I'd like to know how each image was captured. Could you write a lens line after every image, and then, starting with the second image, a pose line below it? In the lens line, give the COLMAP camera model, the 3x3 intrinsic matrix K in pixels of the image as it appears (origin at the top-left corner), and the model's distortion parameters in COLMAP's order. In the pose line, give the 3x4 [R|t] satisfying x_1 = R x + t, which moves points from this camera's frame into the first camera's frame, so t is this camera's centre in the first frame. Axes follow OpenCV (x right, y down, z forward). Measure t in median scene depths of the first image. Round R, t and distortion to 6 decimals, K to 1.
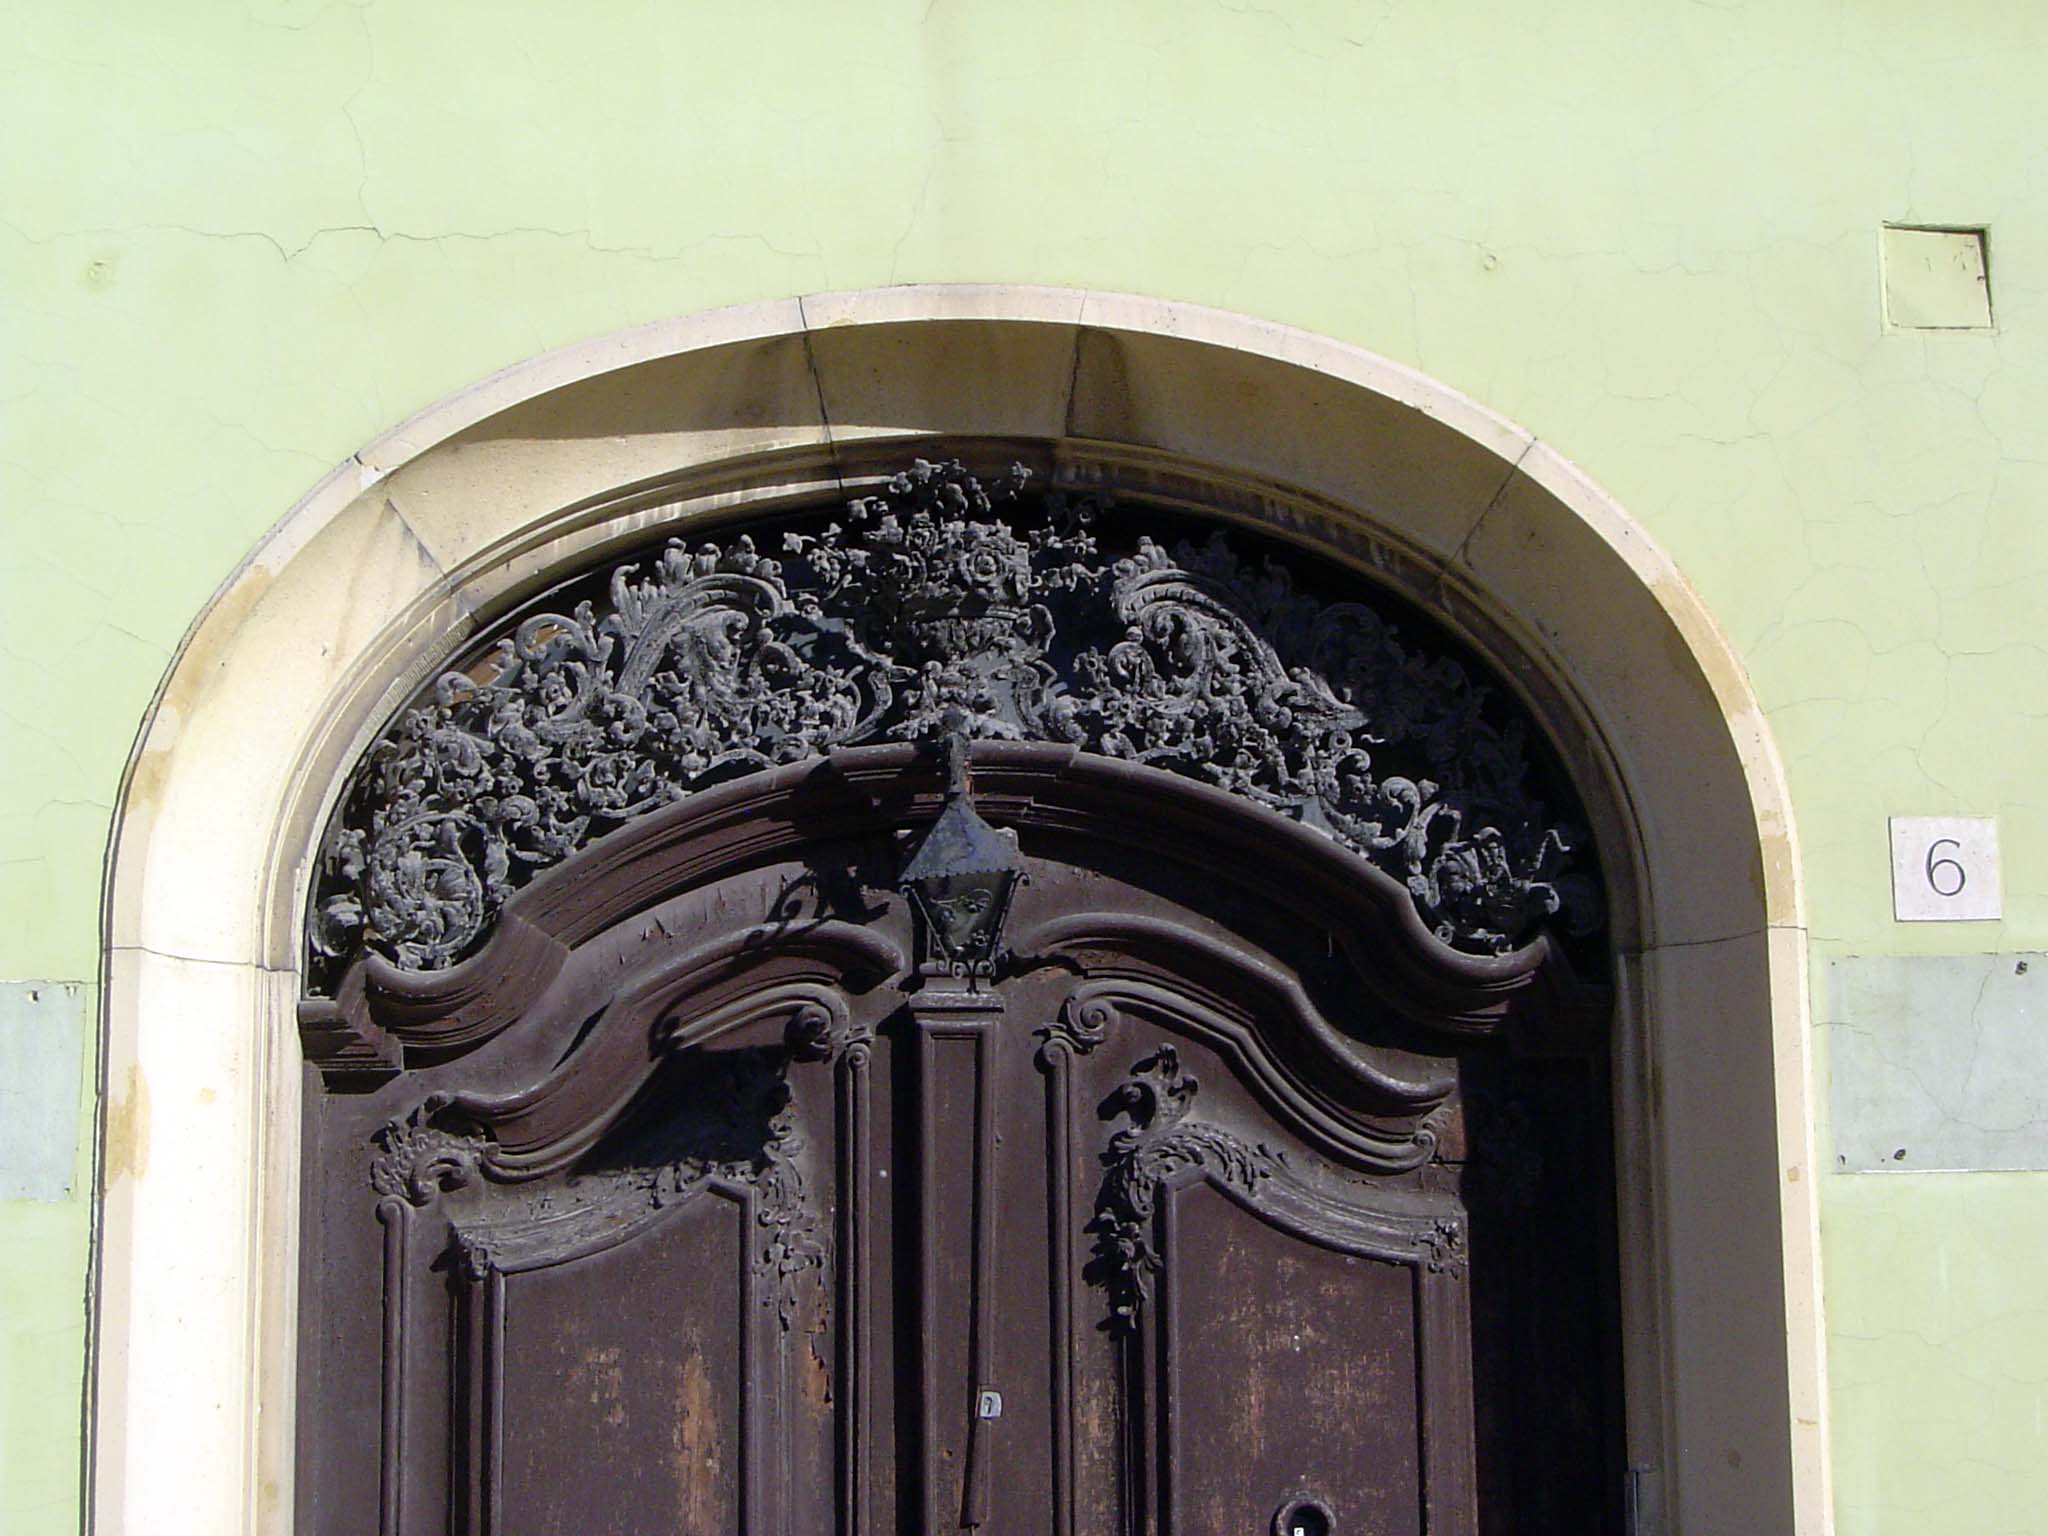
lens RADIAL K [[3994.2, 0, 1023.5], [0, 3994.2, 767.3], [0, 0, 1]] dist [-0.017785, 0.000000]
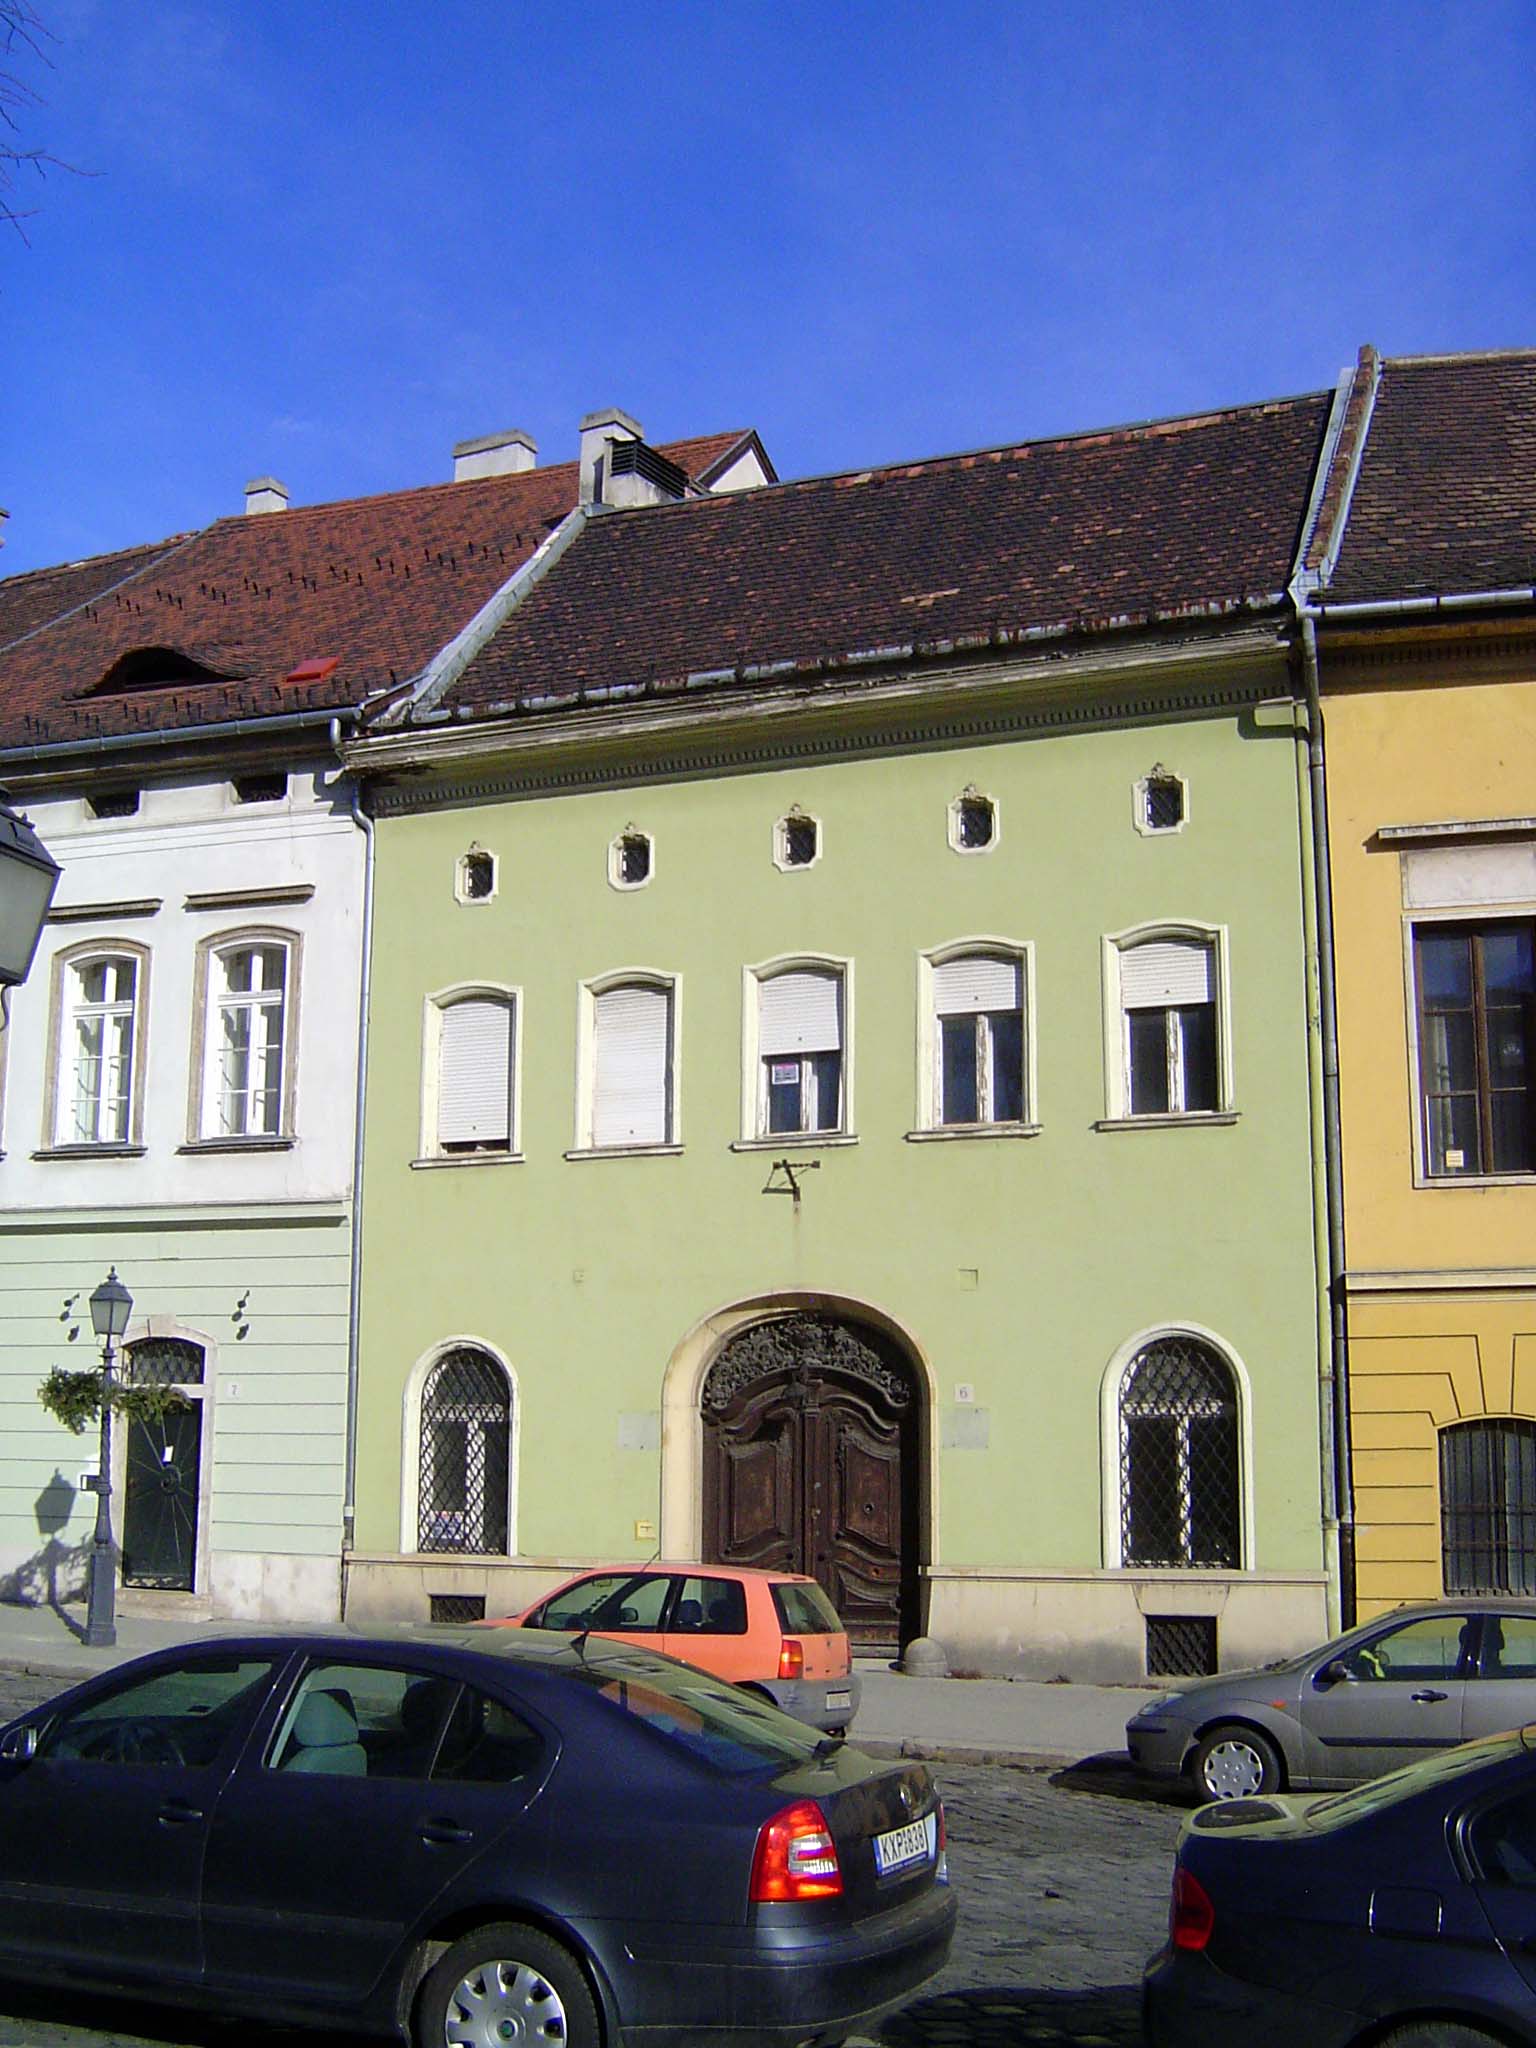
lens RADIAL K [[2341.6, 0, 768.2], [0, 2341.6, 1025.0], [0, 0, 1]] dist [-0.161849, 0.000000]
pose [[0.908020, -0.058466, -0.414828, 1.283816], [0.068926, 0.997569, 0.010276, -0.505909], [0.413218, -0.037923, 0.909842, -1.905415]]
